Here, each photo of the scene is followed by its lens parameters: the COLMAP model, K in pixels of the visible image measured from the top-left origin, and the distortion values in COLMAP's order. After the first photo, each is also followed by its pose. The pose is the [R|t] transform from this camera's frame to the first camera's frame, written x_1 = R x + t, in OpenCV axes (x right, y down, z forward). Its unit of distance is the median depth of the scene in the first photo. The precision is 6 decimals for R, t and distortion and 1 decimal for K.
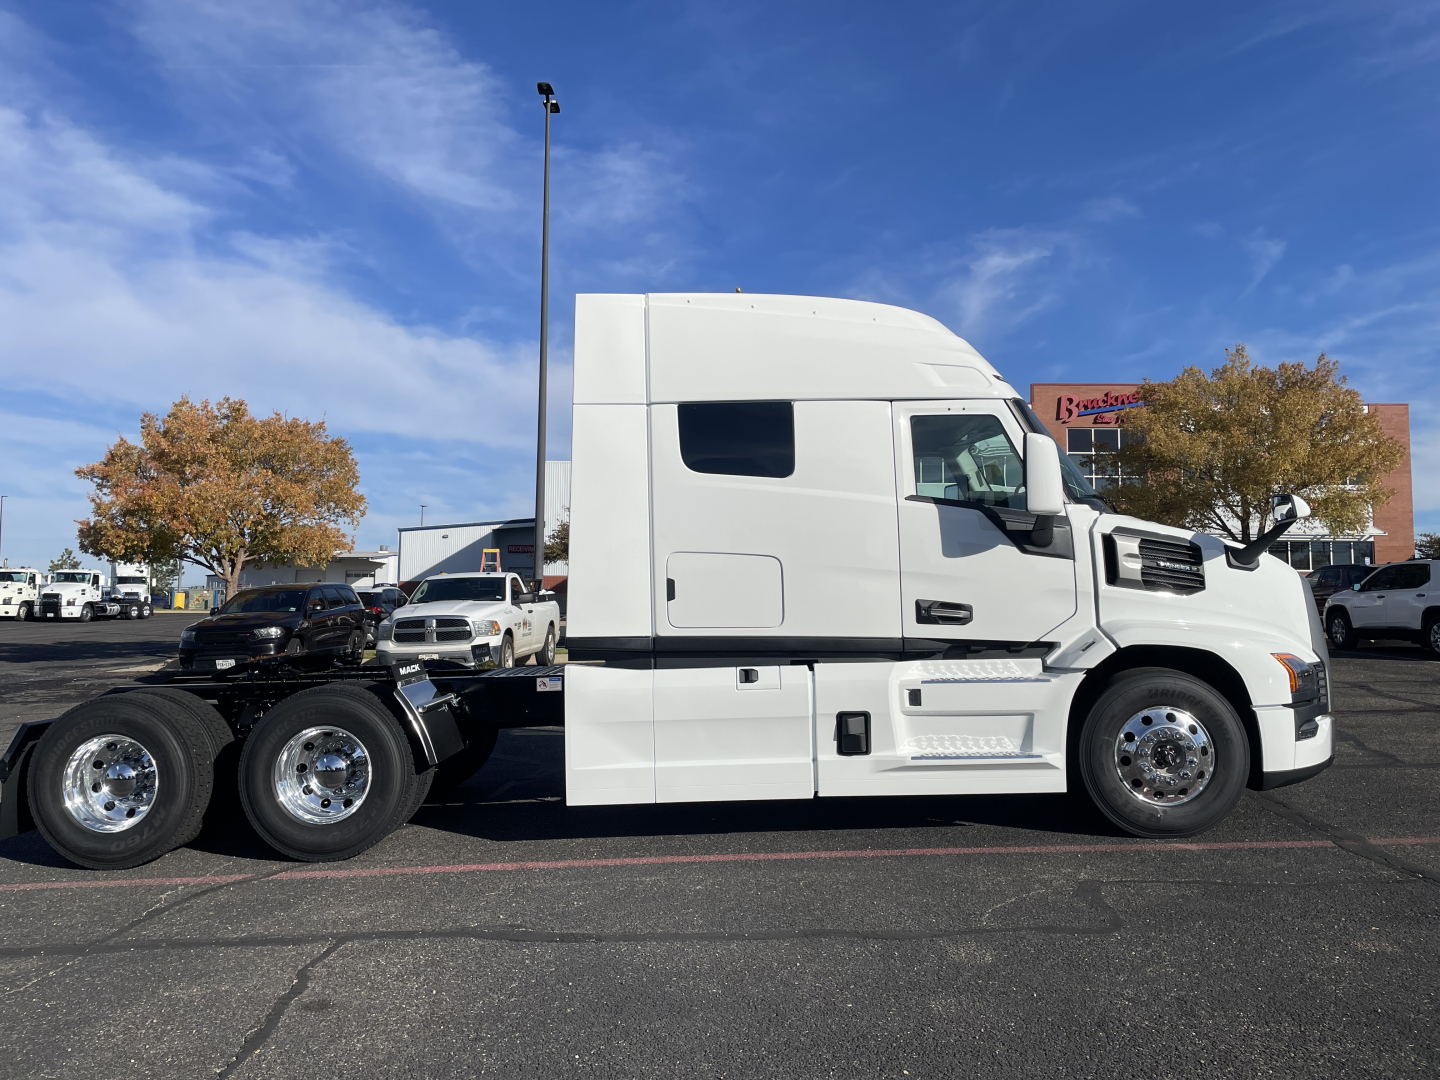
lens RADIAL K [[1067.3, 0, 720.0], [0, 1067.3, 540.0], [0, 0, 1]] dist [0.091907, -0.117362]
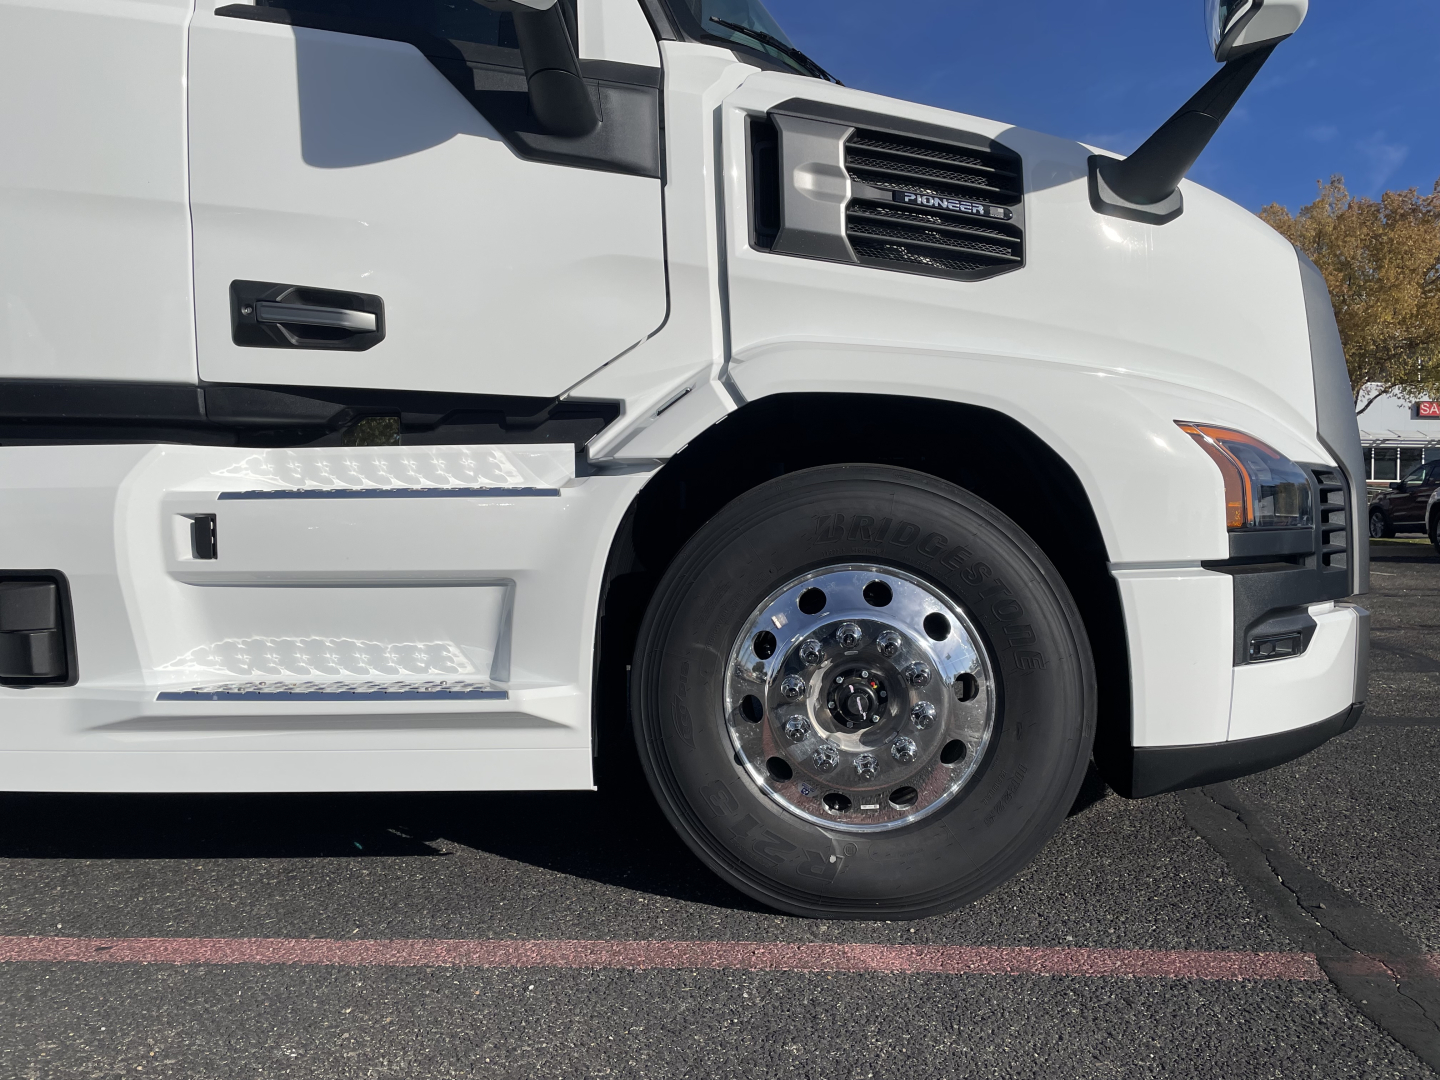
lens RADIAL K [[1067.3, 0, 720.0], [0, 1067.3, 540.0], [0, 0, 1]] dist [0.091907, -0.117362]
pose [[0.996826, 0.010310, -0.078947, 0.384158], [-0.004593, 0.997375, 0.072266, 0.117909], [0.079485, -0.071674, 0.994256, 0.626761]]
